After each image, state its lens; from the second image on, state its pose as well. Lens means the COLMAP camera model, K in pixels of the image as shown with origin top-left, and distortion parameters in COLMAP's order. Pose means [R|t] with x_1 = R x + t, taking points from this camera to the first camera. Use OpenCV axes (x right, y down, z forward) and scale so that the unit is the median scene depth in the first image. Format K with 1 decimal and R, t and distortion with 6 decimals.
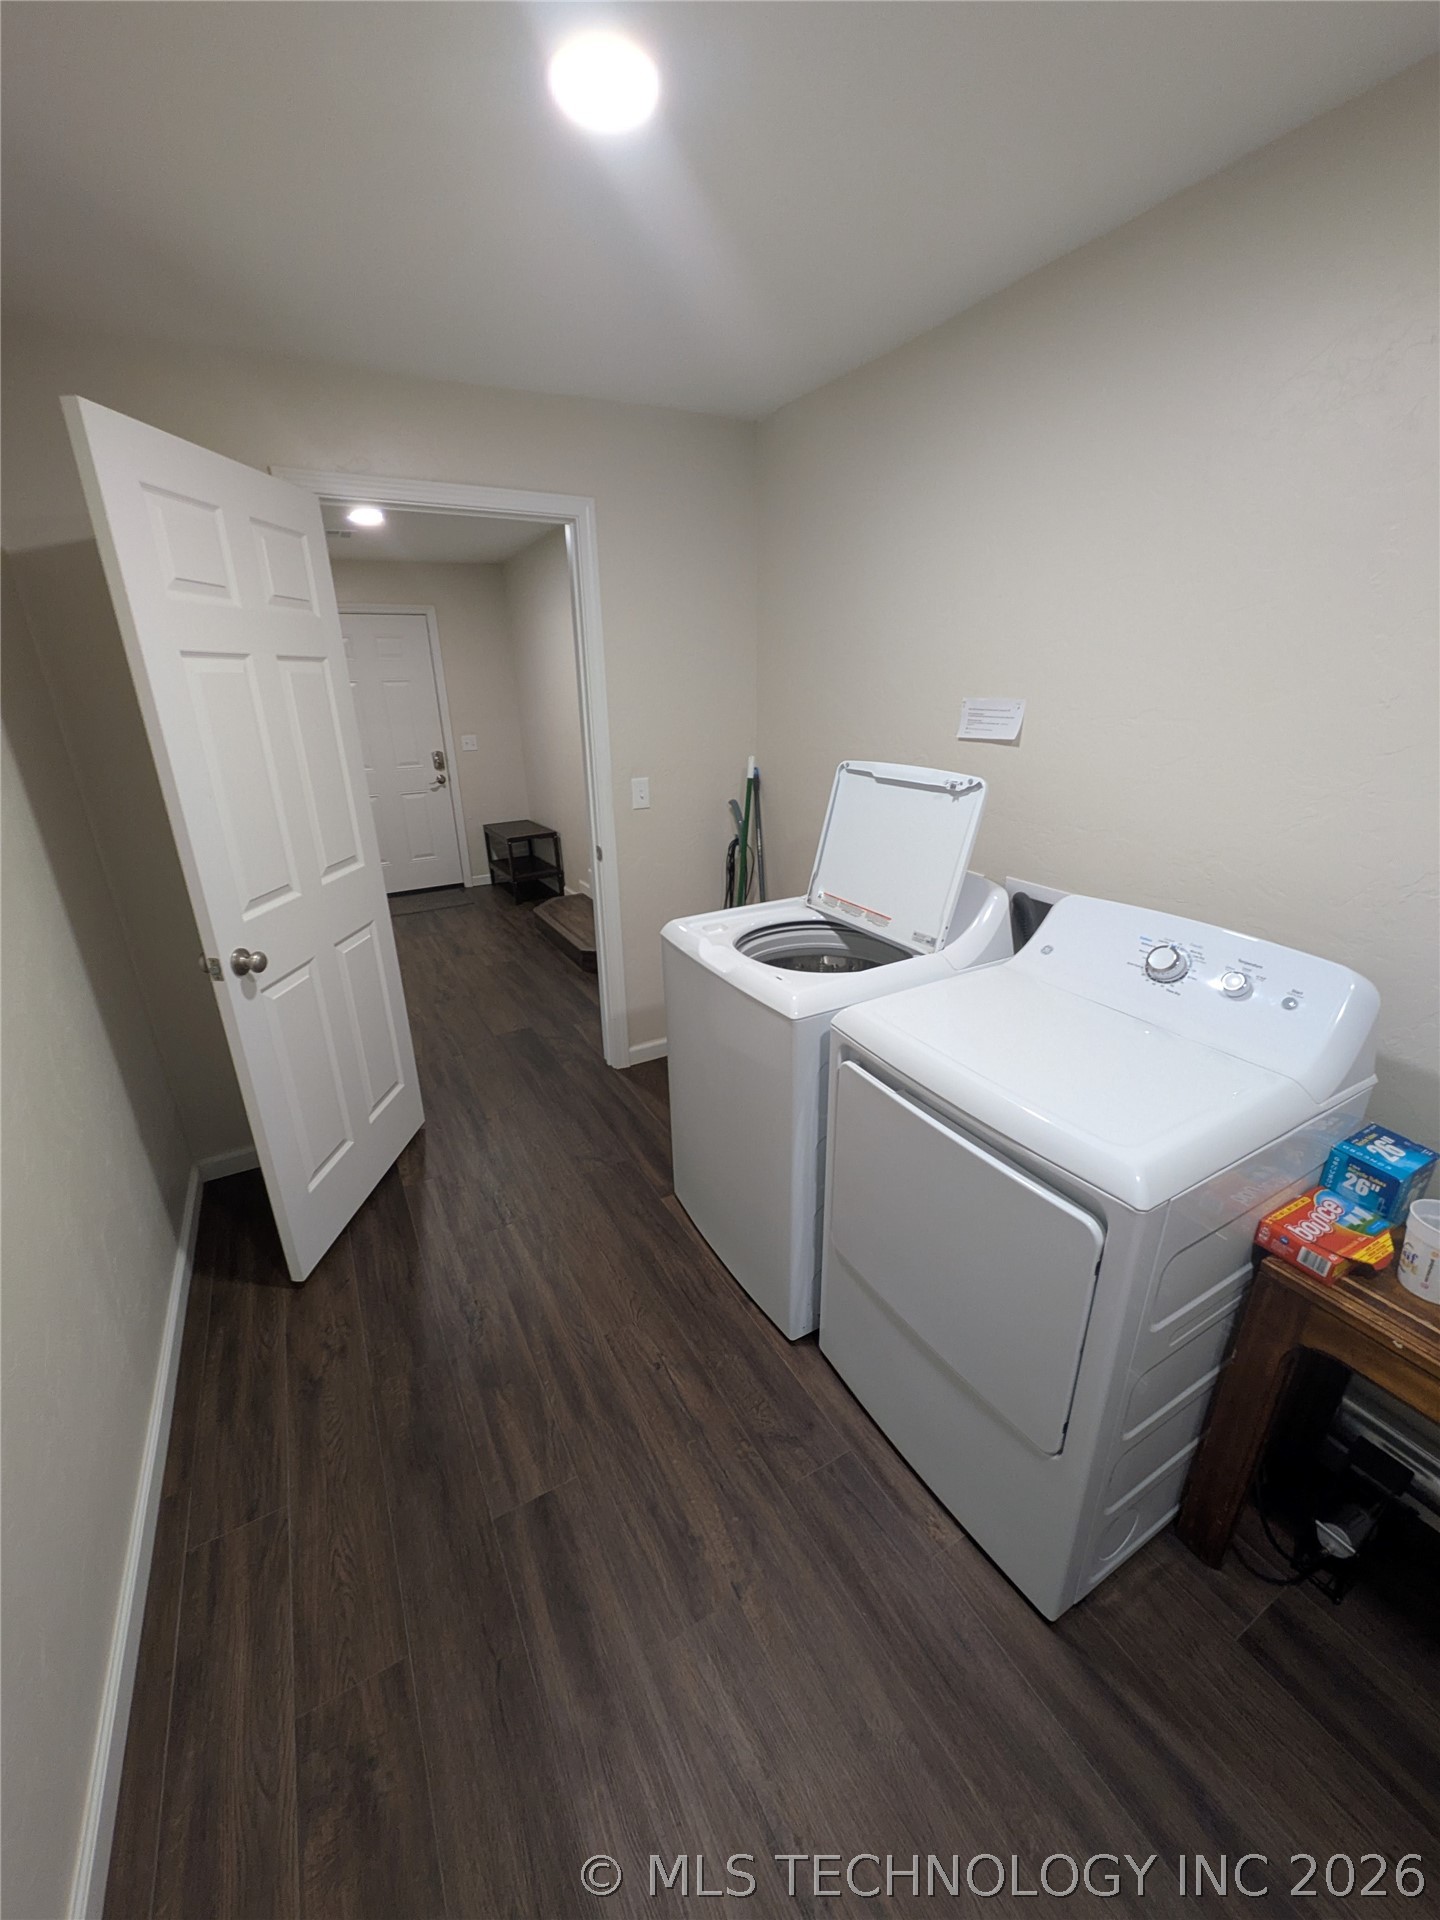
lens RADIAL K [[757.6, 0, 720.0], [0, 757.6, 960.0], [0, 0, 1]] dist [-0.000495, -0.000514]
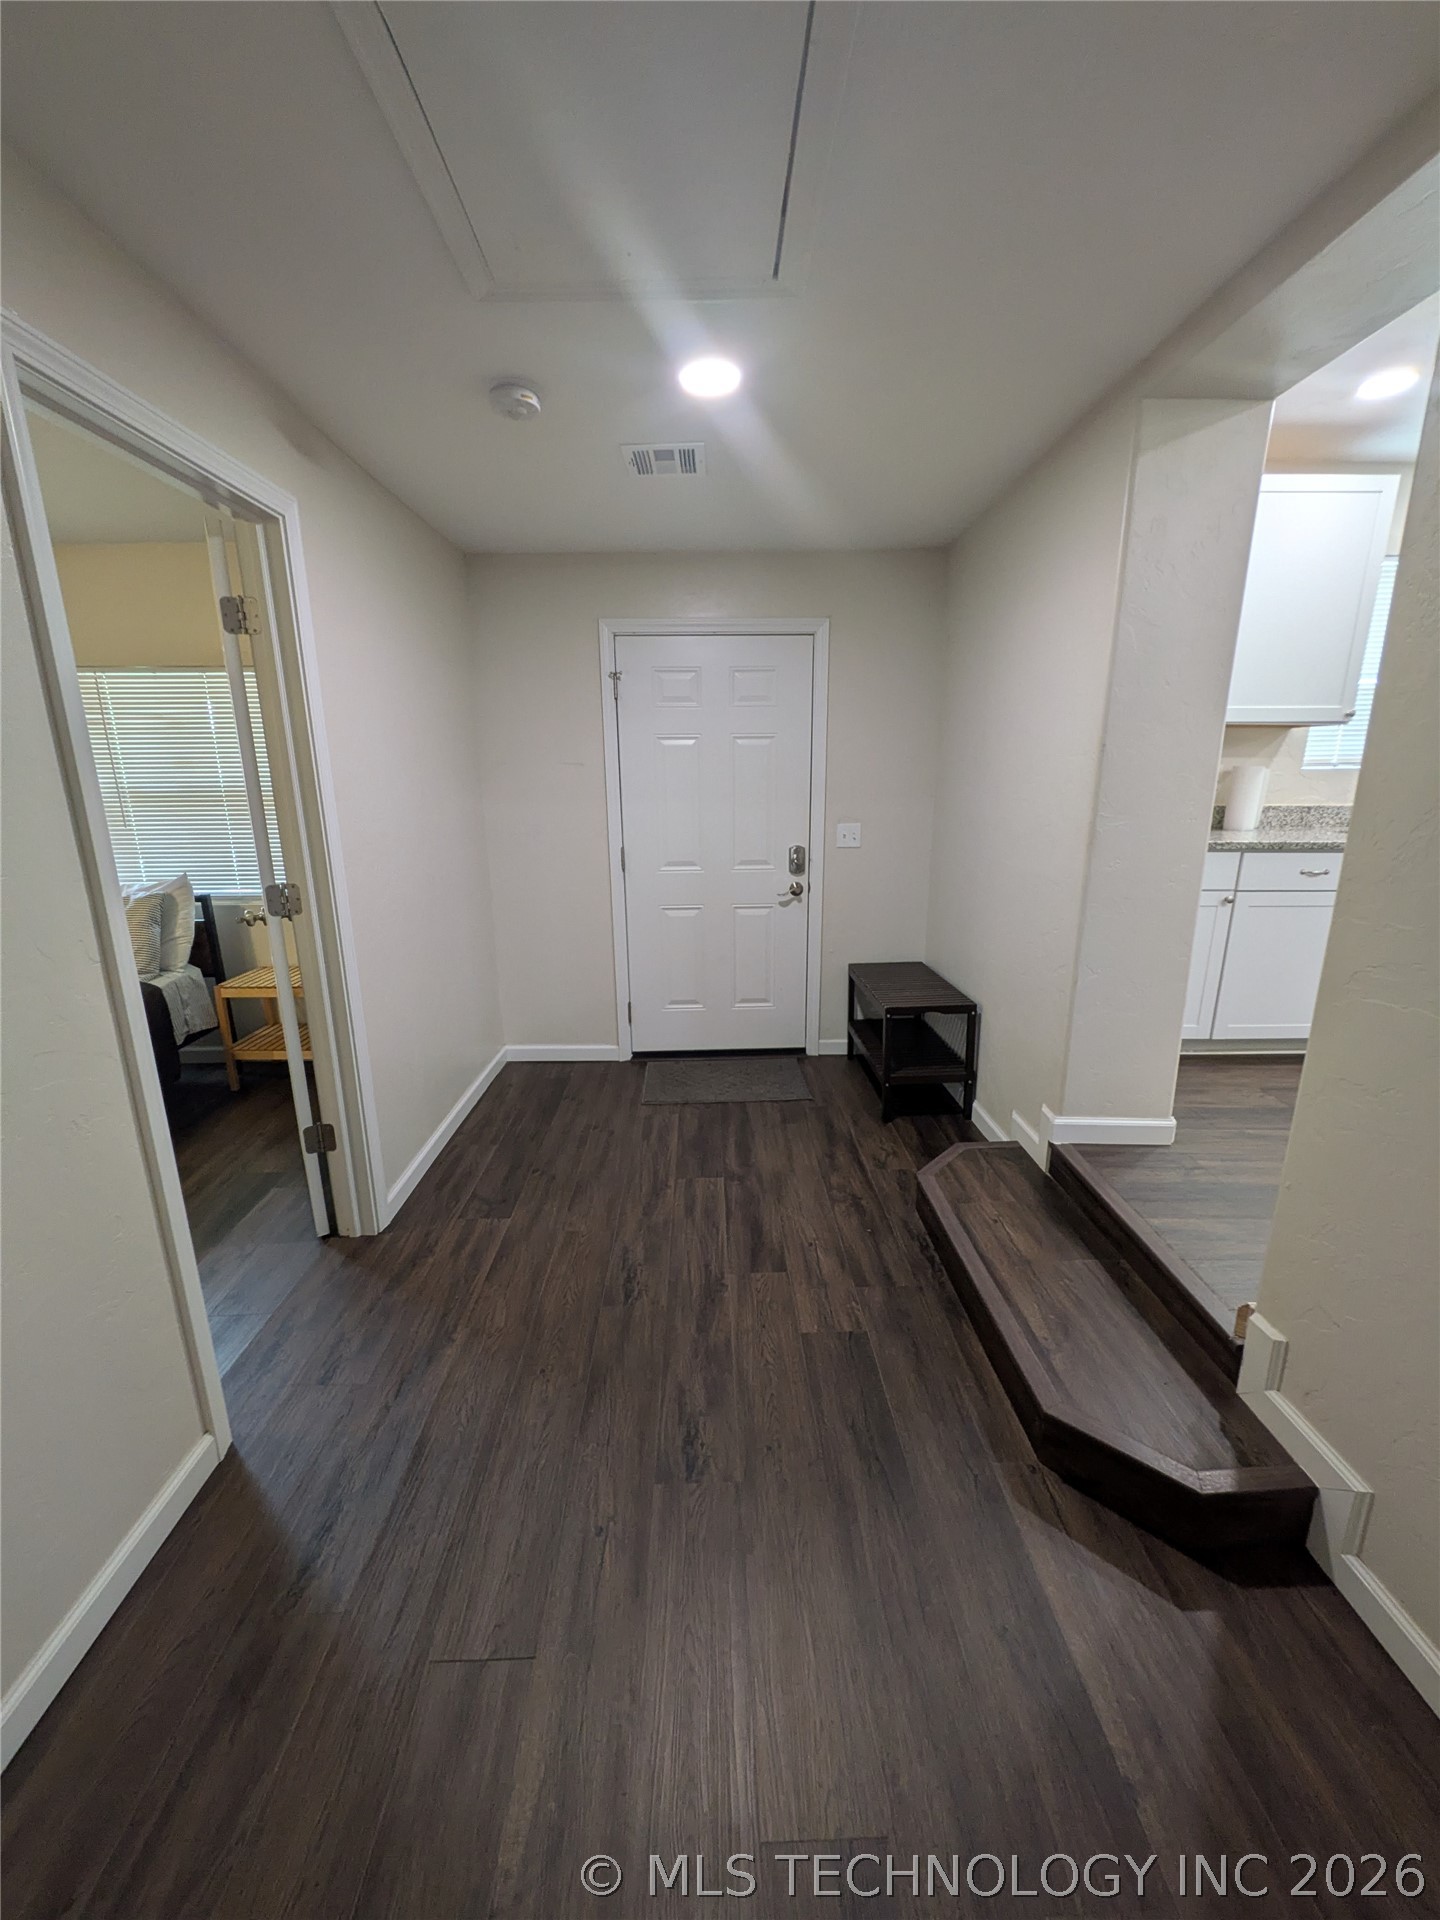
lens RADIAL K [[757.6, 0, 720.0], [0, 757.6, 960.0], [0, 0, 1]] dist [-0.000495, -0.000514]
pose [[0.886470, 0.123846, -0.445907, -0.137670], [-0.170428, 0.983174, -0.065747, -0.130078], [0.430262, 0.134277, 0.892661, 0.423242]]
